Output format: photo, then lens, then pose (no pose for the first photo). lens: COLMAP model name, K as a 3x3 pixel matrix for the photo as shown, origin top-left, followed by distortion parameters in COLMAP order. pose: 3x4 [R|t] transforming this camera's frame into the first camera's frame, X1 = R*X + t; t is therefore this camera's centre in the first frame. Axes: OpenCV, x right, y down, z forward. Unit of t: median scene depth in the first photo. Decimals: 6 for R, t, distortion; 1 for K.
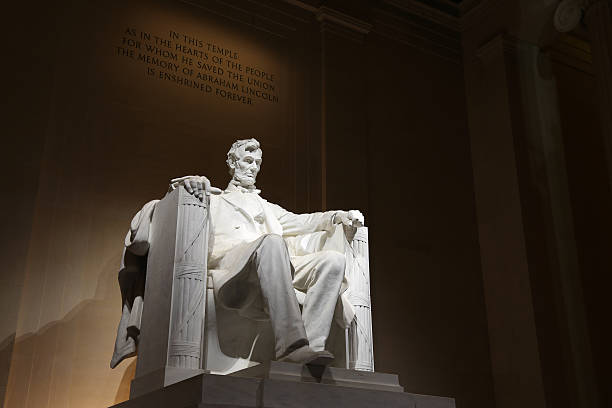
lens RADIAL K [[746.0, 0, 306.0], [0, 746.0, 204.0], [0, 0, 1]] dist [0.083321, 0.001474]
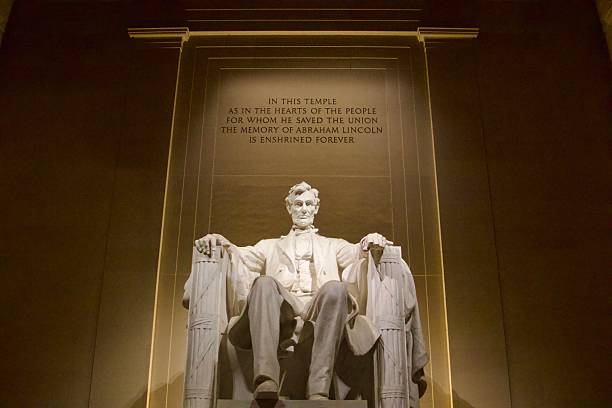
lens RADIAL K [[710.9, 0, 306.0], [0, 710.9, 204.0], [0, 0, 1]] dist [-0.159149, 0.005582]
pose [[0.847448, -0.214946, -0.485418, 0.455751], [0.195339, 0.976471, -0.091362, 0.038864], [0.493634, -0.017397, 0.869496, 0.145566]]
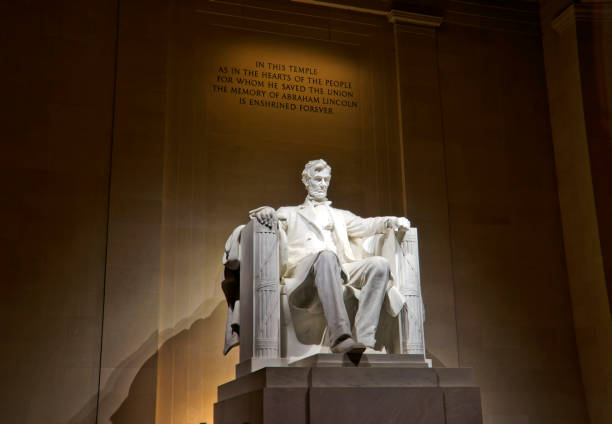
lens RADIAL K [[804.4, 0, 330.8], [0, 804.4, 212.2], [0, 0, 1]] dist [-0.051108, -0.017237]
pose [[0.974967, -0.086954, -0.204640, 0.224270], [0.108134, 0.989617, 0.094684, -0.137695], [0.194283, -0.114443, 0.974247, -0.299541]]
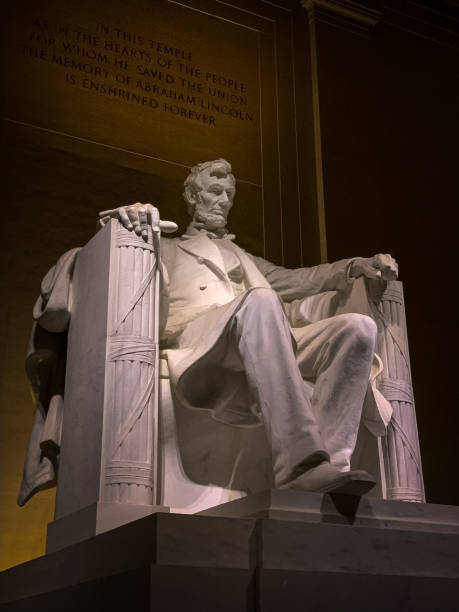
lens RADIAL K [[899.9, 0, 229.5], [0, 899.9, 306.0], [0, 0, 1]] dist [0.069086, 0.034140]
pose [[0.997918, -0.034101, -0.054741, -0.026425], [0.034361, 0.999402, 0.003816, 0.045859], [0.054578, -0.005689, 0.998493, 0.215602]]
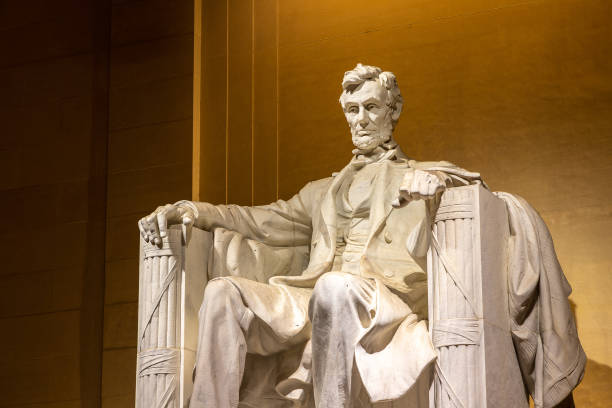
lens RADIAL K [[1779.0, 0, 306.0], [0, 1779.0, 204.0], [0, 0, 1]] dist [0.022294, -0.156276]
pose [[0.533574, -0.228075, -0.814420, 1.054236], [0.325749, 0.944081, -0.050969, 0.070758], [0.780504, -0.238101, 0.578033, 0.207179]]
